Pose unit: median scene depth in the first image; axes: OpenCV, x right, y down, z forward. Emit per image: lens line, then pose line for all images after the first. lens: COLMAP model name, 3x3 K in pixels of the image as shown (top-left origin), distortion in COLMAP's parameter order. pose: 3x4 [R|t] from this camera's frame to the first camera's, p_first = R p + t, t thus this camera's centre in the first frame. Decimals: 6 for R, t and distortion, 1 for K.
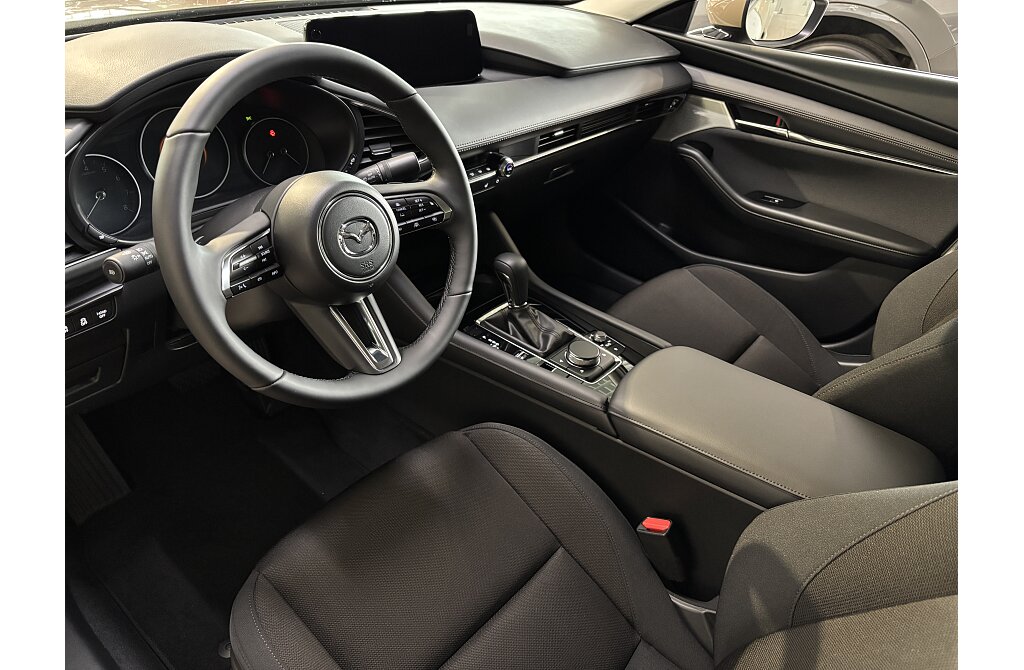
lens RADIAL K [[688.6, 0, 512.0], [0, 688.6, 335.0], [0, 0, 1]] dist [0.024432, -0.002236]
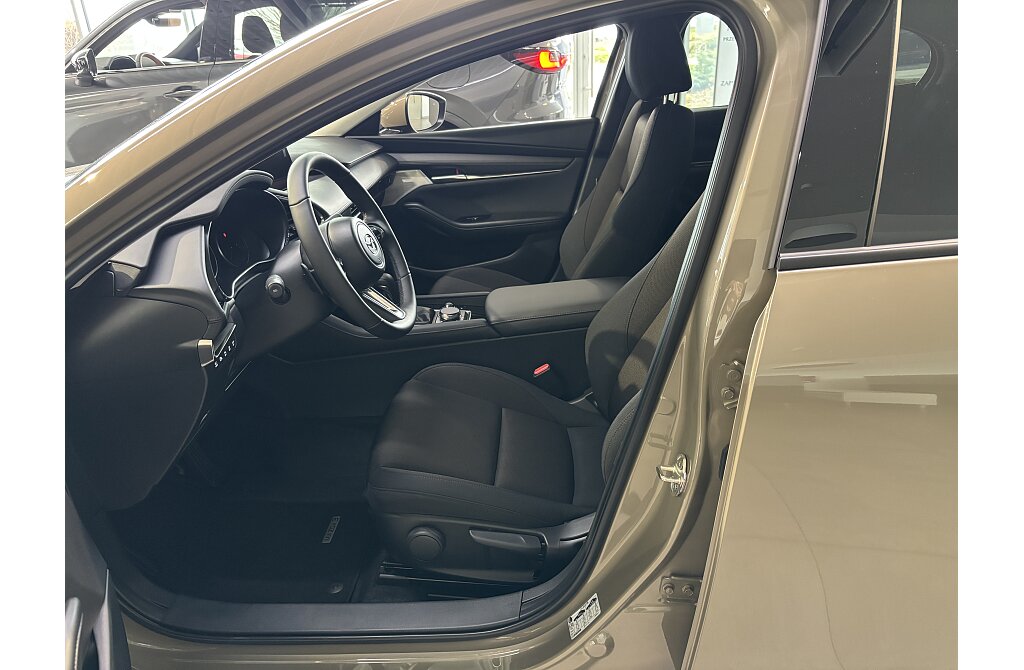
lens RADIAL K [[688.6, 0, 512.0], [0, 688.6, 335.0], [0, 0, 1]] dist [0.024432, -0.002236]
pose [[0.783581, -0.346269, 0.515848, -0.451393], [0.426024, 0.903807, -0.040445, 0.144573], [-0.452222, 0.251456, 0.855725, -0.308999]]
